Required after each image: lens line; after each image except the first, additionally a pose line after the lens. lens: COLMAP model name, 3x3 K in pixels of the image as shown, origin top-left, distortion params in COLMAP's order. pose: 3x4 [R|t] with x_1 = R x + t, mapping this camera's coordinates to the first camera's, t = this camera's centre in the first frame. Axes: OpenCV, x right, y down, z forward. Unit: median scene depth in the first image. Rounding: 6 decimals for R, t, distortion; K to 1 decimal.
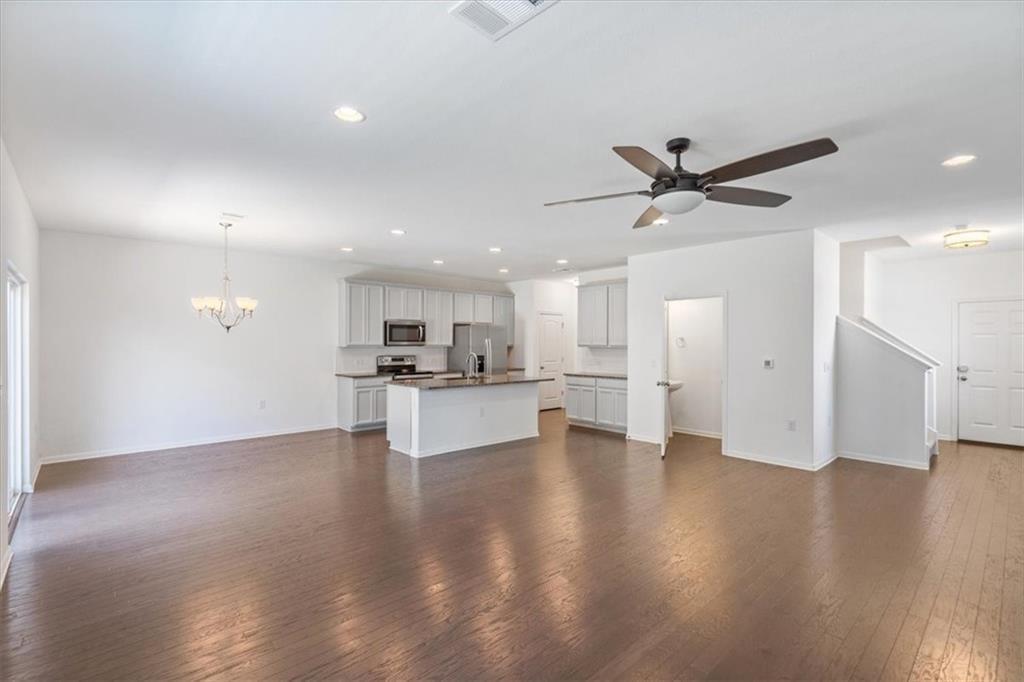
lens RADIAL K [[468.1, 0, 512.4], [0, 468.1, 346.4], [0, 0, 1]] dist [0.027212, 0.000806]
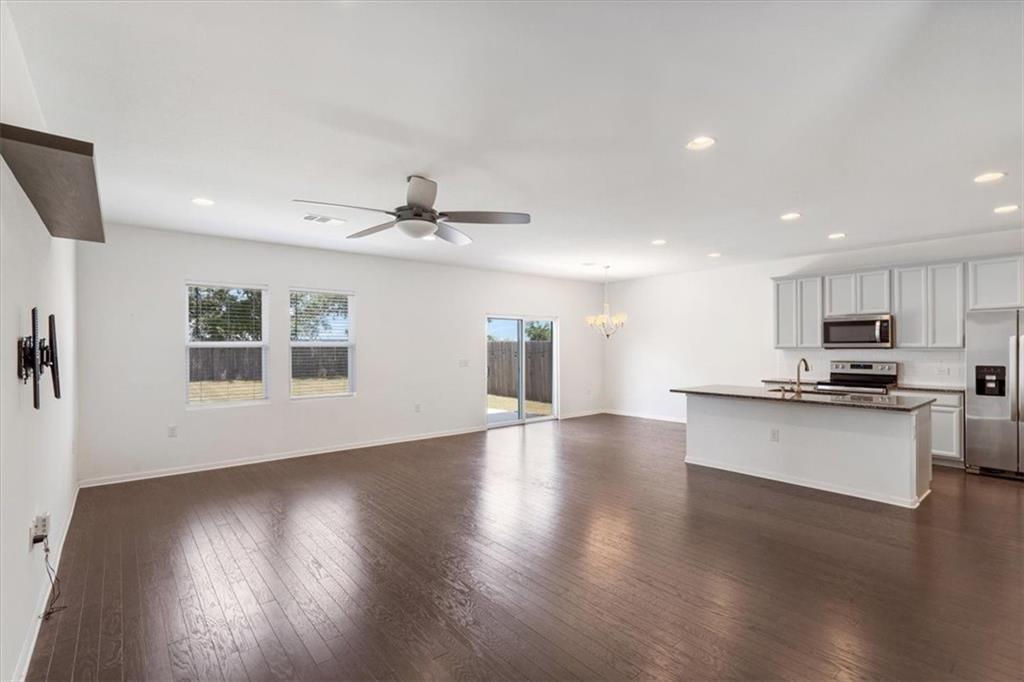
lens RADIAL K [[468.1, 0, 517.8], [0, 468.1, 341.9], [0, 0, 1]] dist [0.027212, 0.000806]
pose [[-0.052200, -0.013956, -0.998539, 0.578255], [-0.004451, 0.999896, -0.013742, 0.001078], [0.998627, 0.003727, -0.052257, 0.496676]]
